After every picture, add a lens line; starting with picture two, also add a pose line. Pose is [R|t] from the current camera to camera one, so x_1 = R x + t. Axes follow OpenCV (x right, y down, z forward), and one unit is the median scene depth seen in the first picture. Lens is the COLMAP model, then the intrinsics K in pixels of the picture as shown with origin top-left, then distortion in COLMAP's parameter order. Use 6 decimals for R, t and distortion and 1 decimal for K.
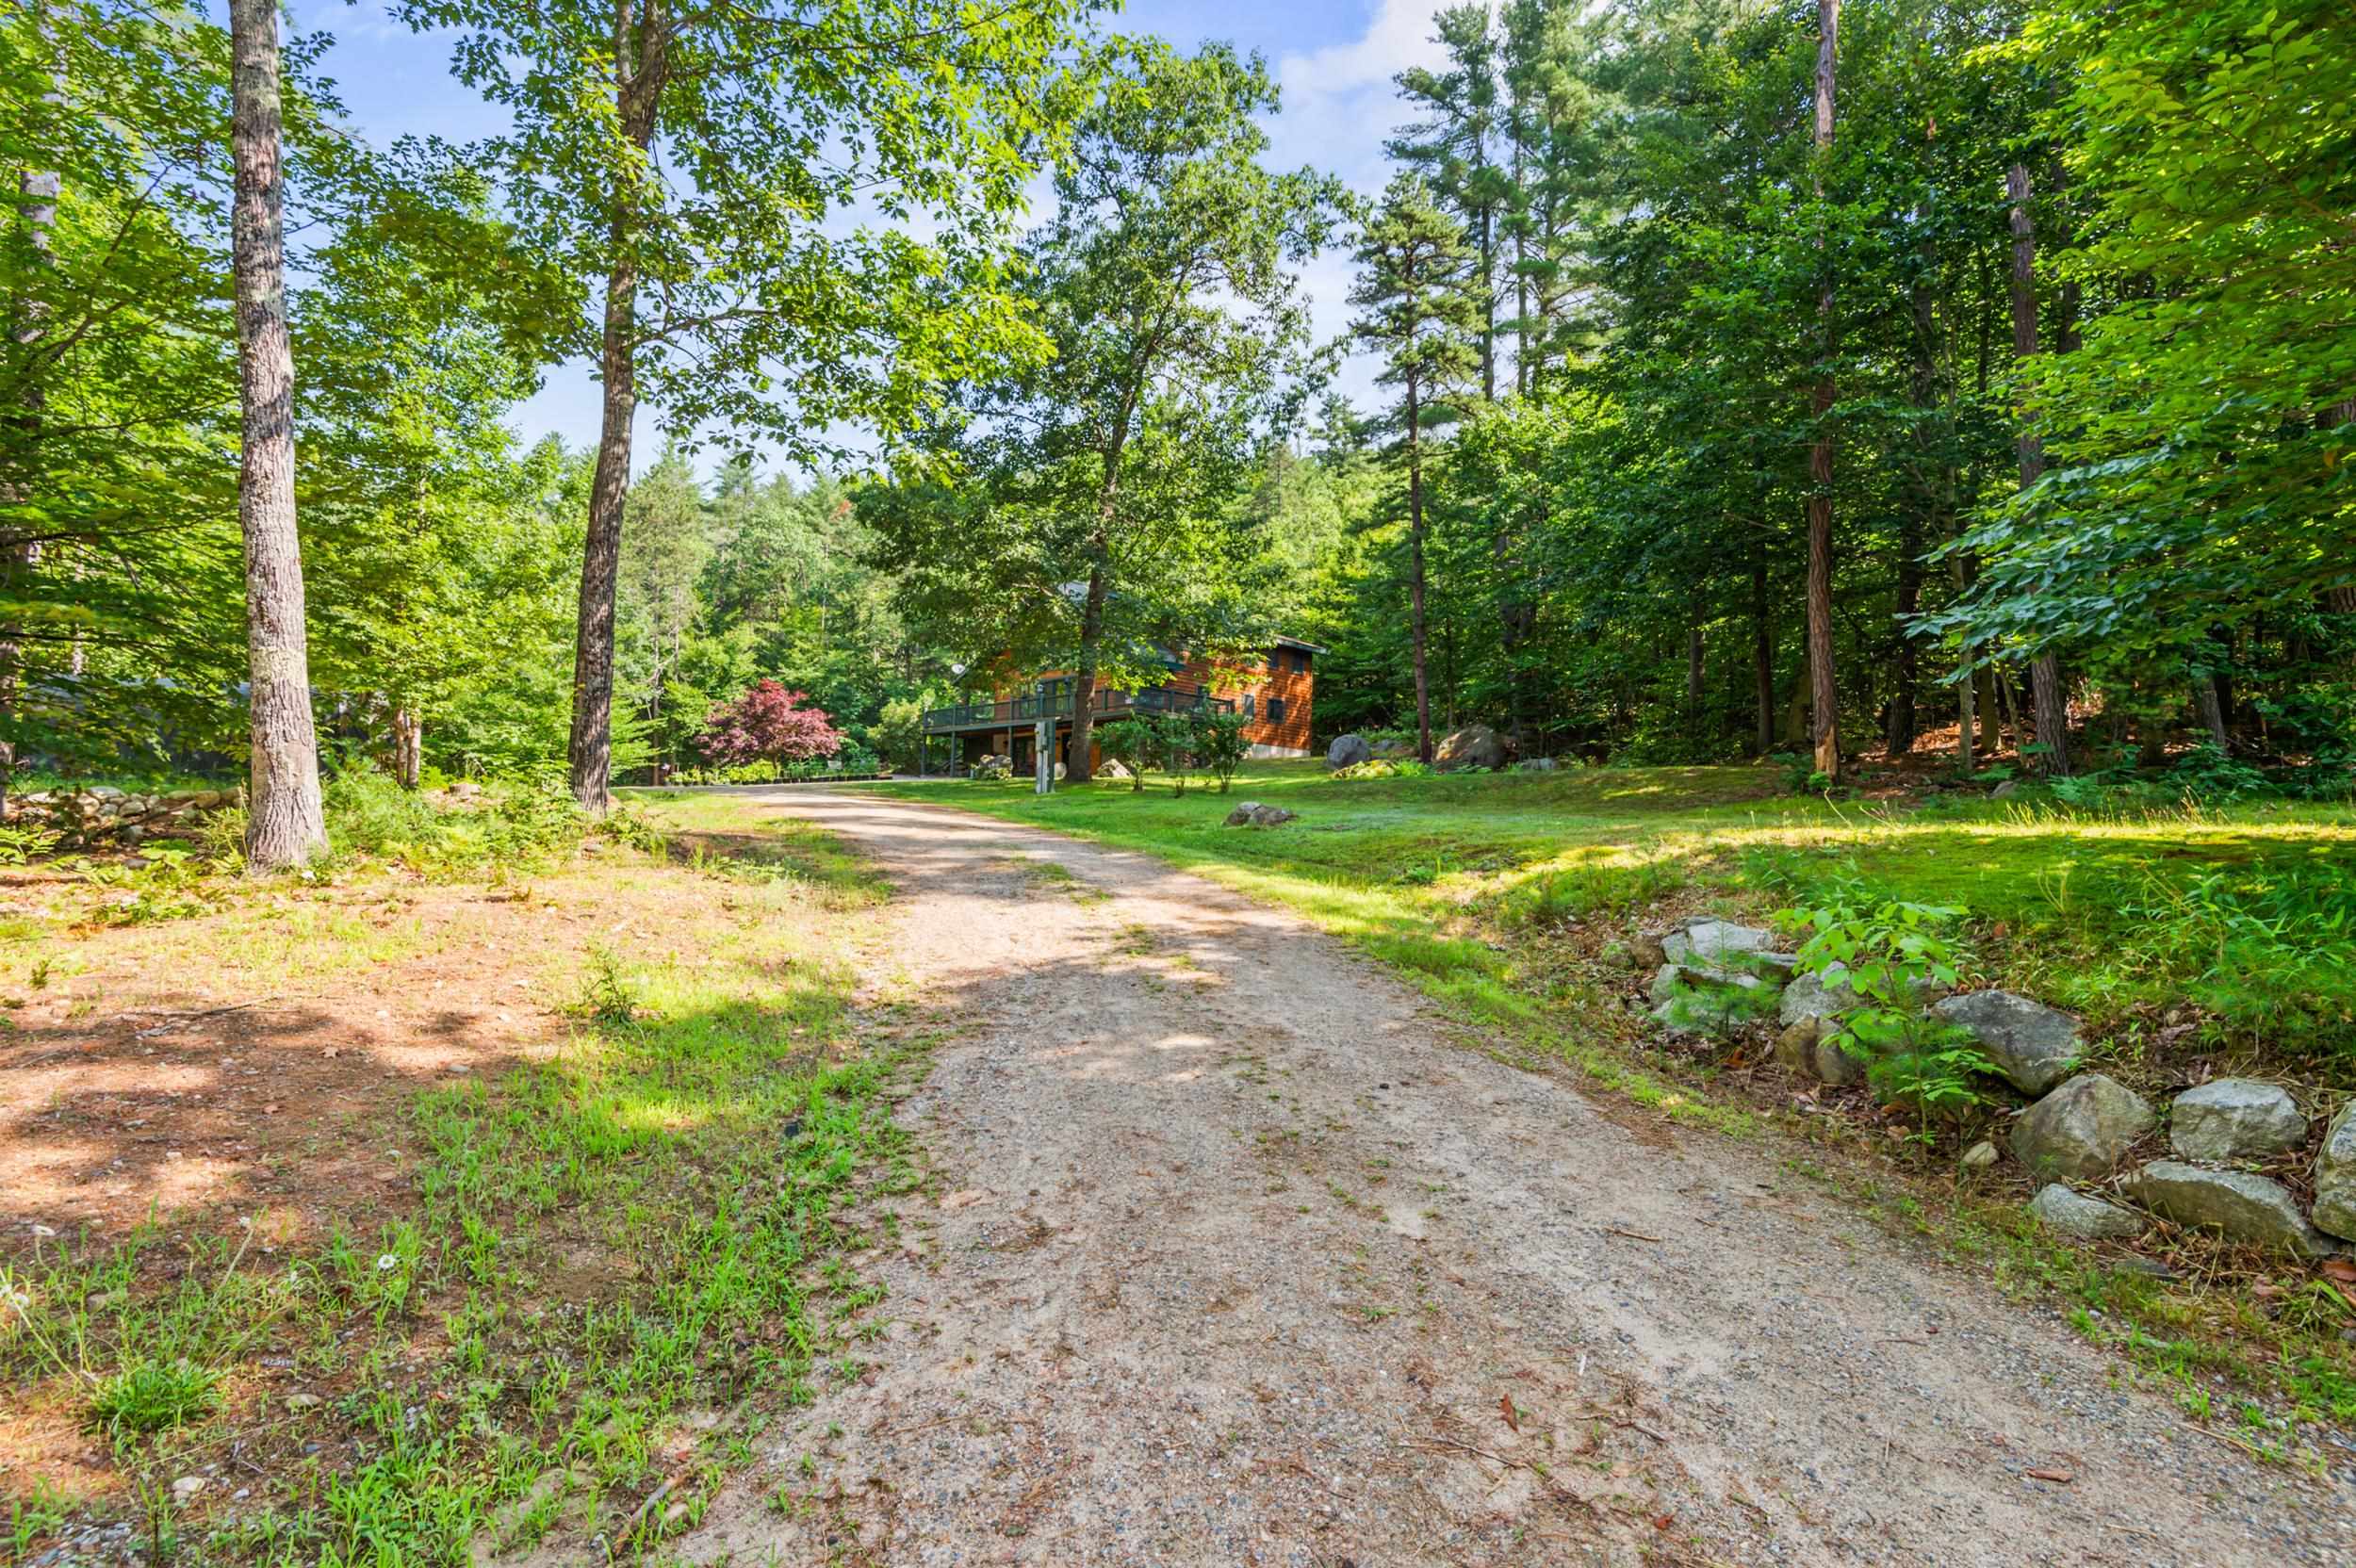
lens RADIAL K [[1088.2, 0, 1199.3], [0, 1088.2, 778.9], [0, 0, 1]] dist [0.023289, -0.015323]
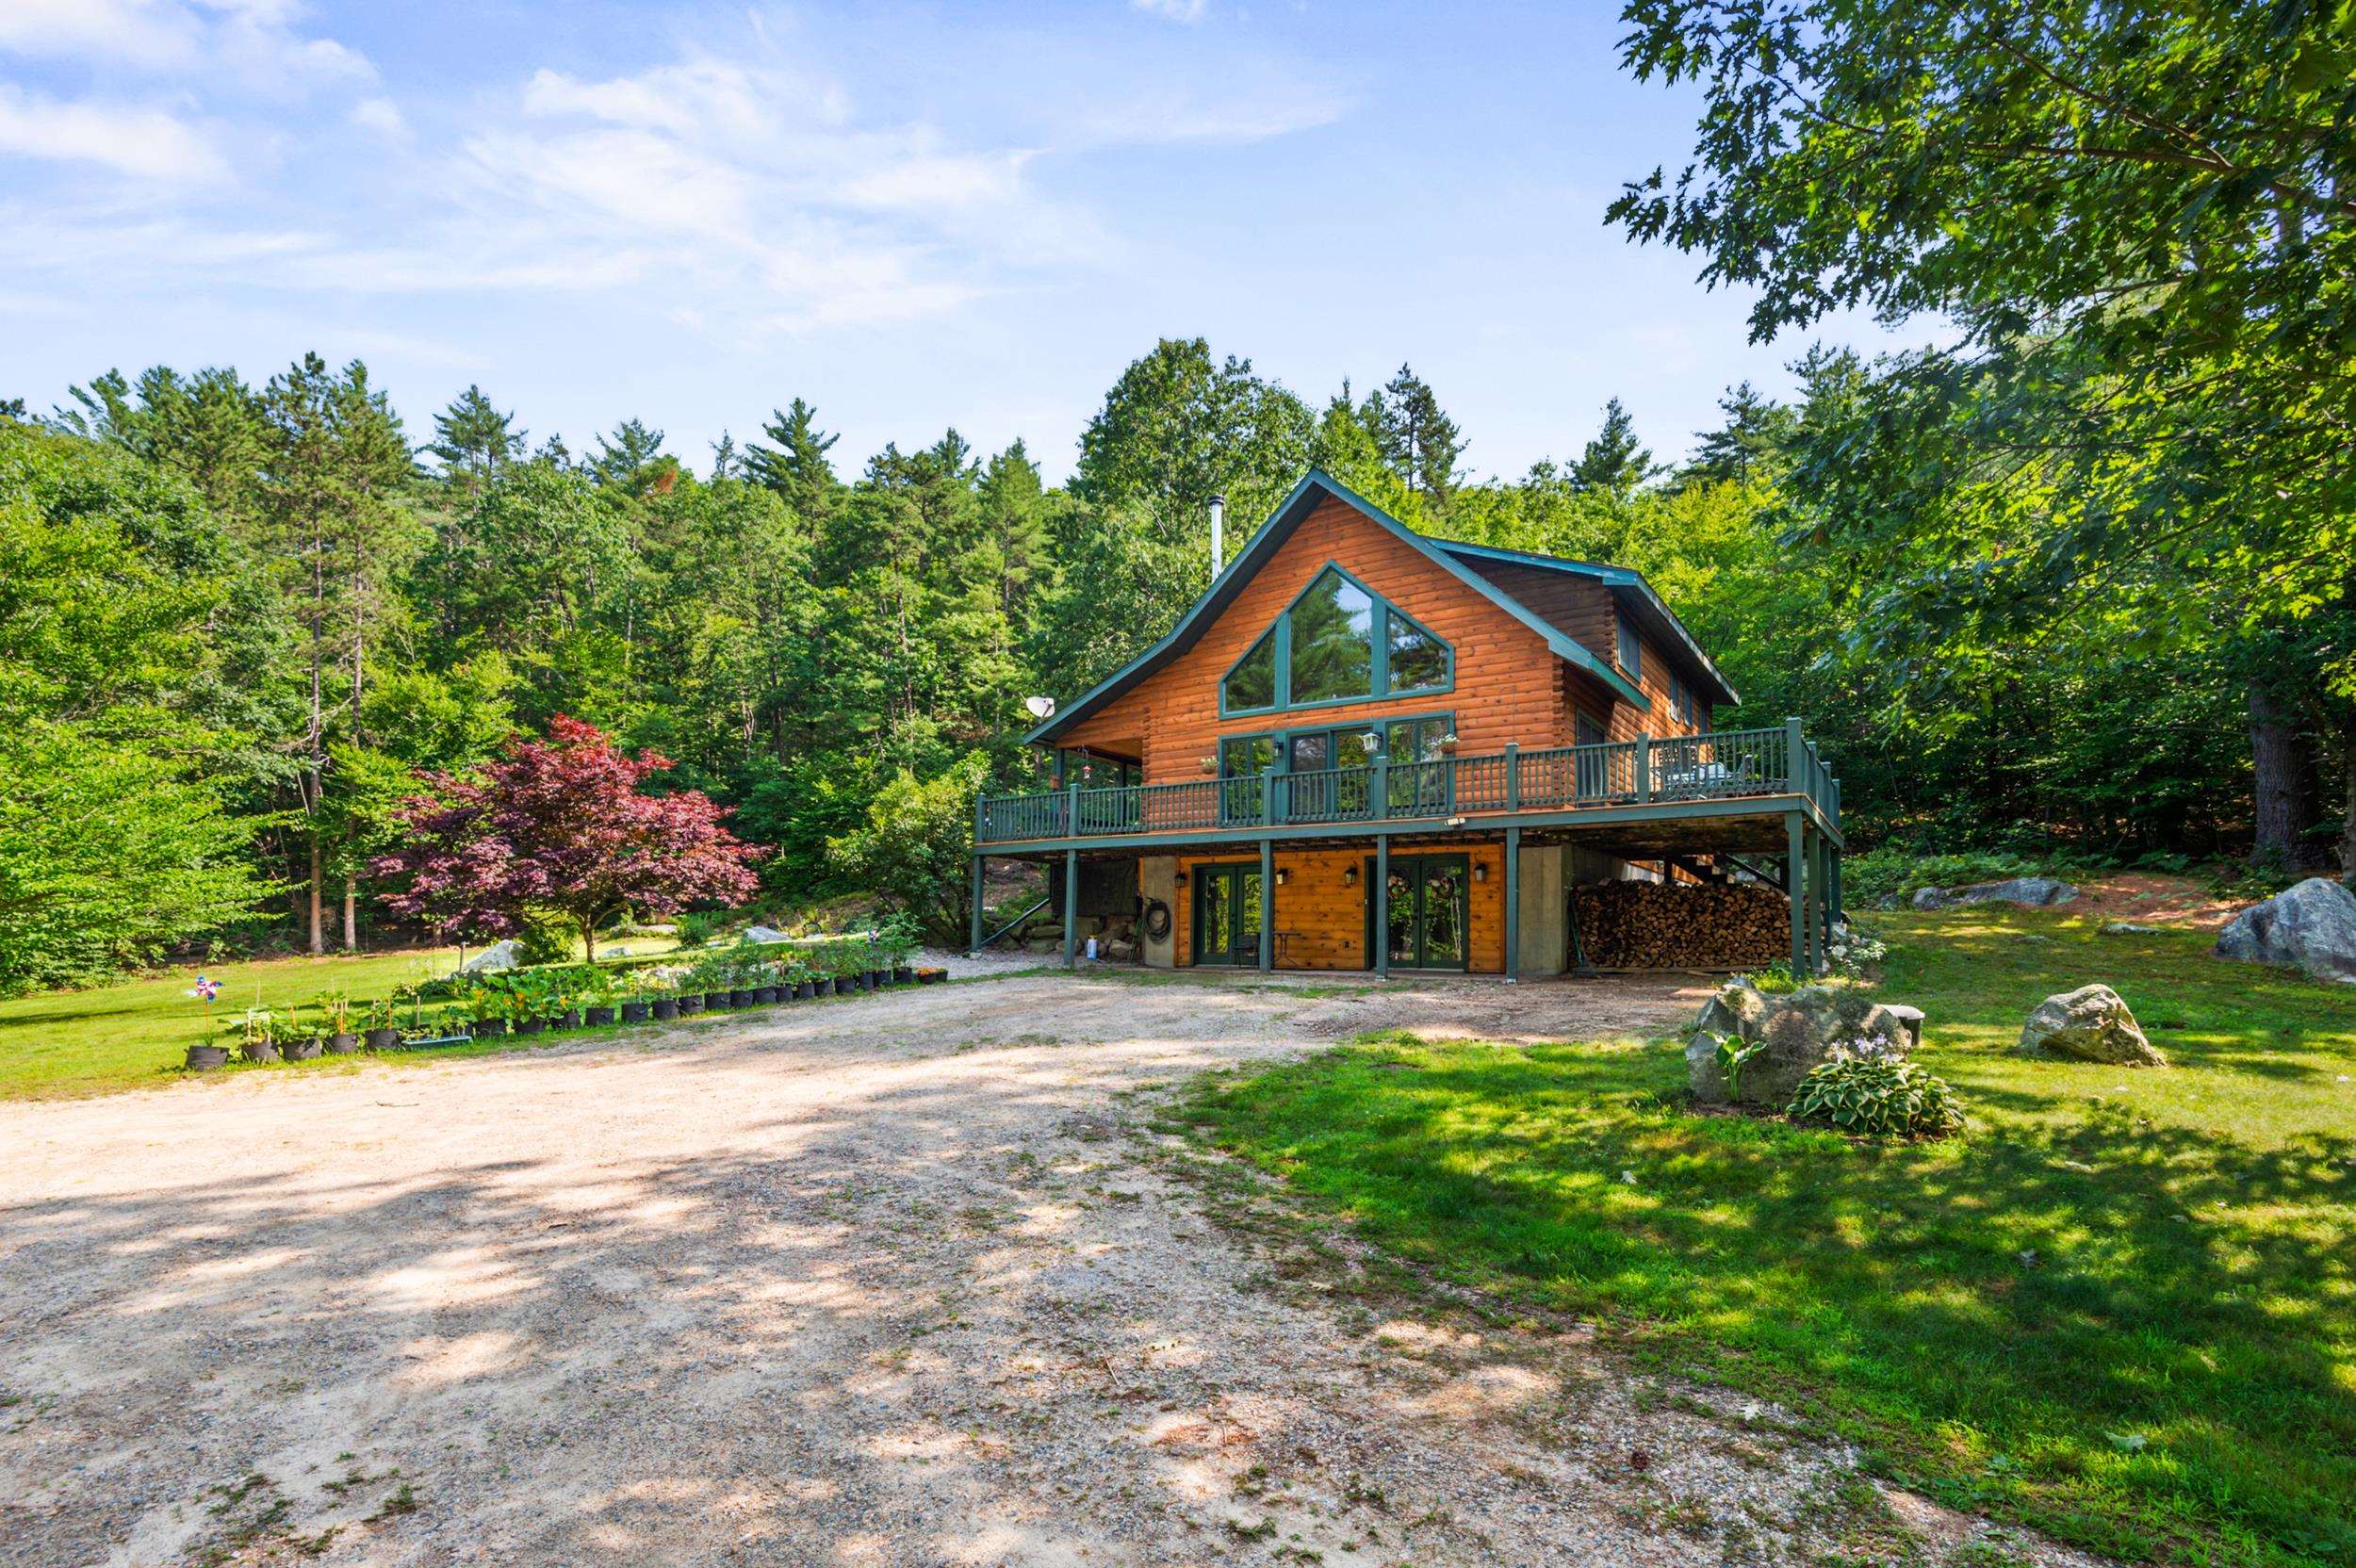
lens RADIAL K [[1088.2, 0, 1194.5], [0, 1088.2, 881.8], [0, 0, 1]] dist [0.023289, -0.015323]
pose [[0.983079, 0.002785, 0.183159, -0.160489], [-0.002377, 0.999994, -0.002445, -0.019644], [-0.183165, 0.001968, 0.983080, 0.371572]]
